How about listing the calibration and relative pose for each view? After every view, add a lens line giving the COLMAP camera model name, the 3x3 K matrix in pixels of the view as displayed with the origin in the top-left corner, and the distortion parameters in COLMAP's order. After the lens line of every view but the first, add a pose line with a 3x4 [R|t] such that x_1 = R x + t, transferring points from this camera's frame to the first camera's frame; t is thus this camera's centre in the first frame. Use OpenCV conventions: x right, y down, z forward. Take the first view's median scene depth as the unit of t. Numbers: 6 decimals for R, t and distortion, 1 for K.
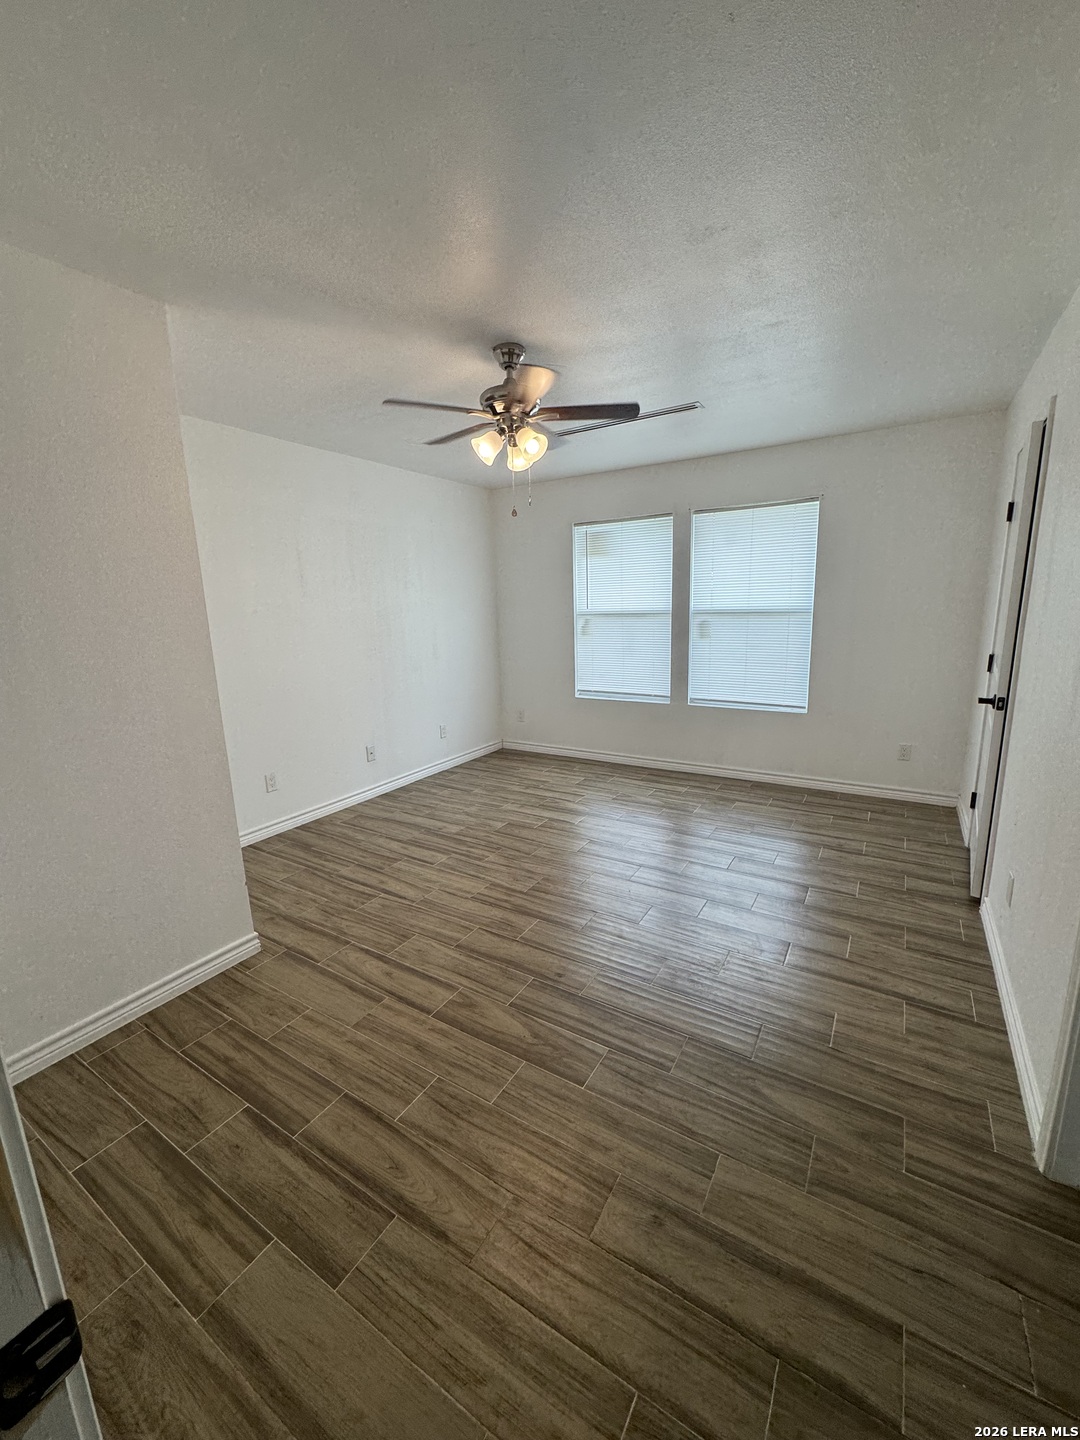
lens RADIAL K [[577.5, 0, 540.0], [0, 577.5, 720.0], [0, 0, 1]] dist [-0.001659, 0.000039]
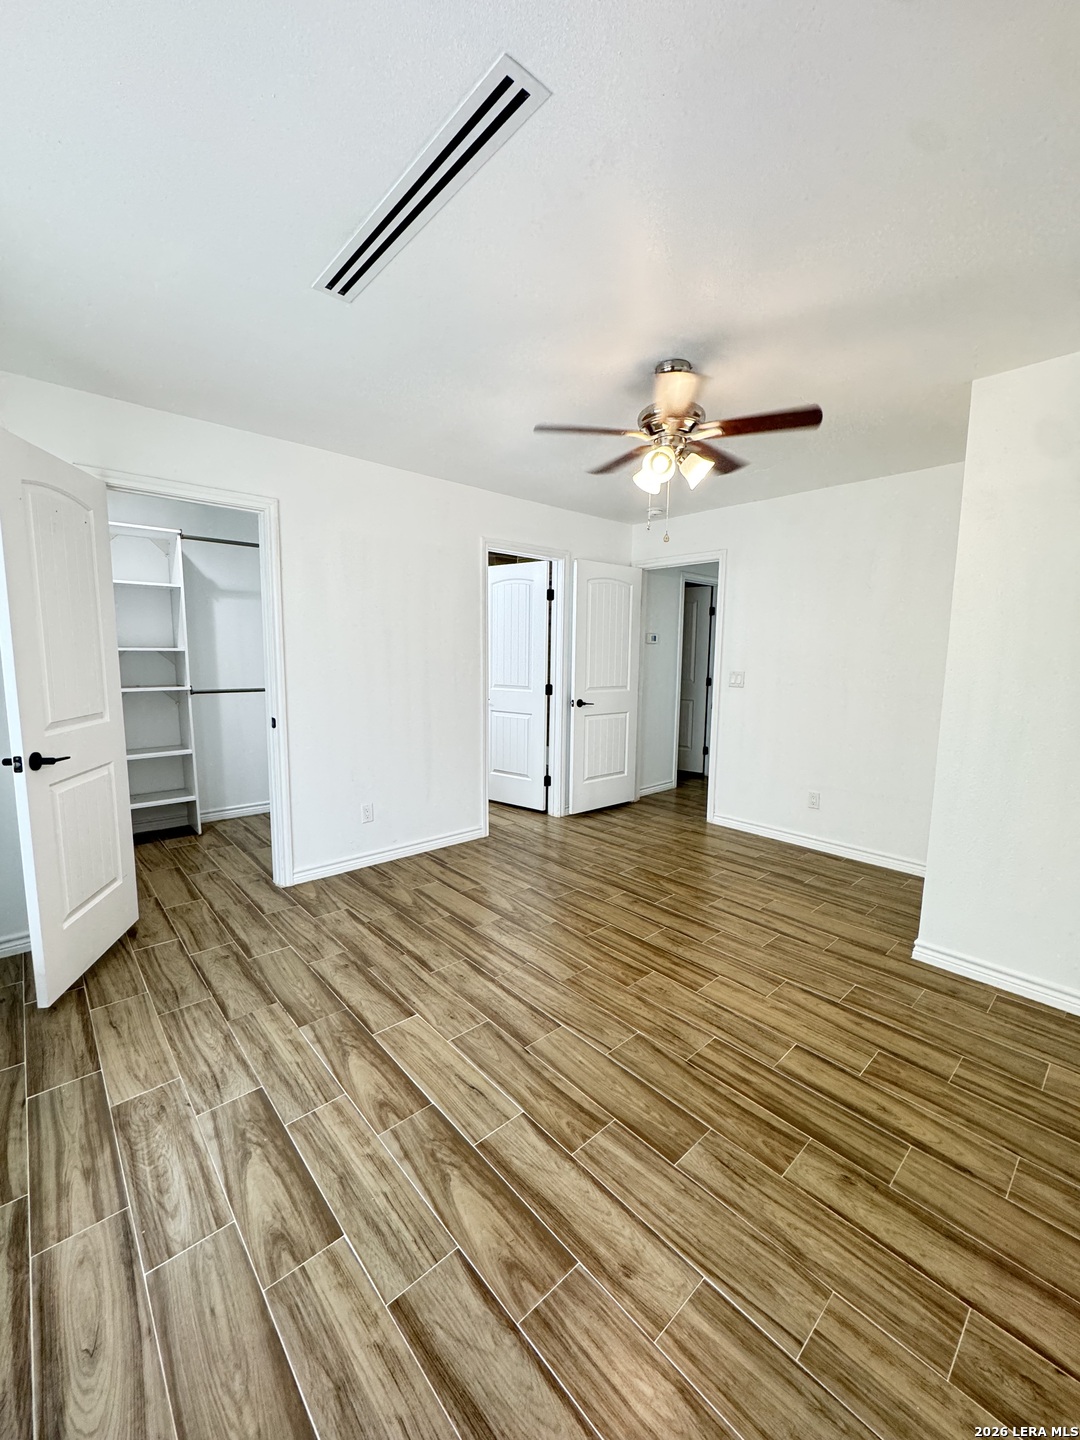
lens RADIAL K [[577.5, 0, 540.0], [0, 577.5, 720.0], [0, 0, 1]] dist [-0.001659, 0.000039]
pose [[-0.961551, -0.015615, 0.274184, -0.088810], [0.070093, 0.951363, 0.299992, -0.306102], [-0.265533, 0.307676, -0.913689, 1.619483]]
